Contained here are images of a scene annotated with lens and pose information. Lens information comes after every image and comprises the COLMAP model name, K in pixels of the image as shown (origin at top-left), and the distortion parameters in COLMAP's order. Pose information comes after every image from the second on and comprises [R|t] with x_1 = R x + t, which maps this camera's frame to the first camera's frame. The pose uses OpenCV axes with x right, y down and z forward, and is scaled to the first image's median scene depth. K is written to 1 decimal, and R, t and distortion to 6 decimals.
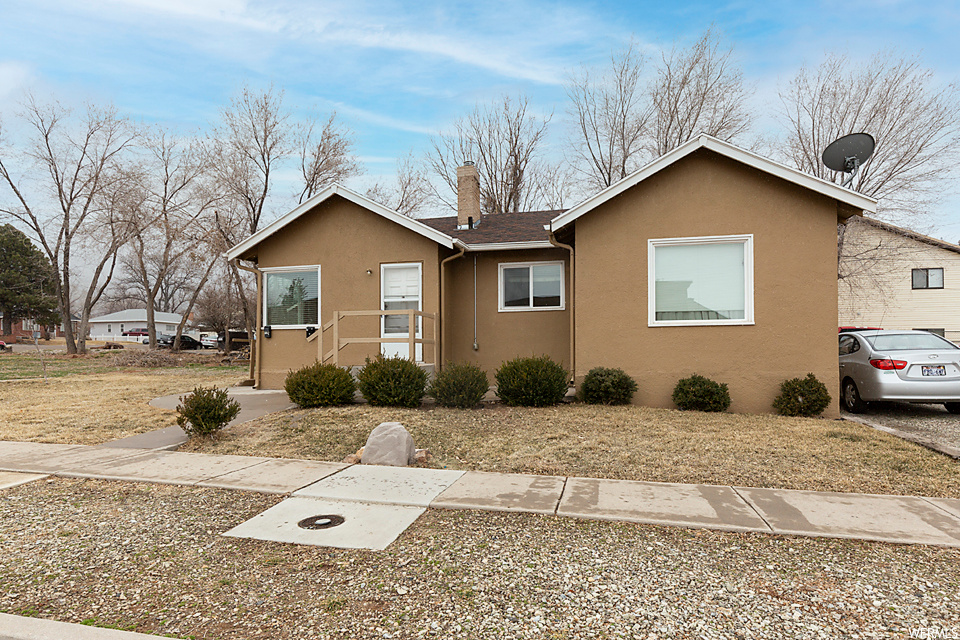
lens RADIAL K [[515.5, 0, 479.2], [0, 515.5, 347.4], [0, 0, 1]] dist [0.002458, 0.001549]
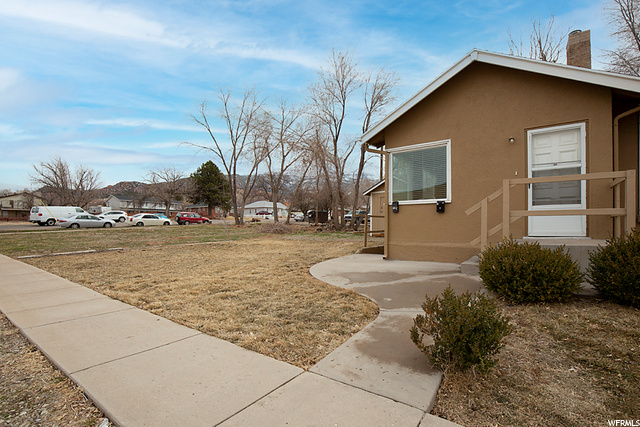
lens RADIAL K [[311.6, 0, 321.9], [0, 311.6, 224.7], [0, 0, 1]] dist [-0.035096, 0.000495]
pose [[0.923610, -0.002941, -0.383321, -0.293022], [0.009115, 0.999856, 0.014292, -0.003754], [0.383224, -0.016694, 0.923504, 0.324465]]
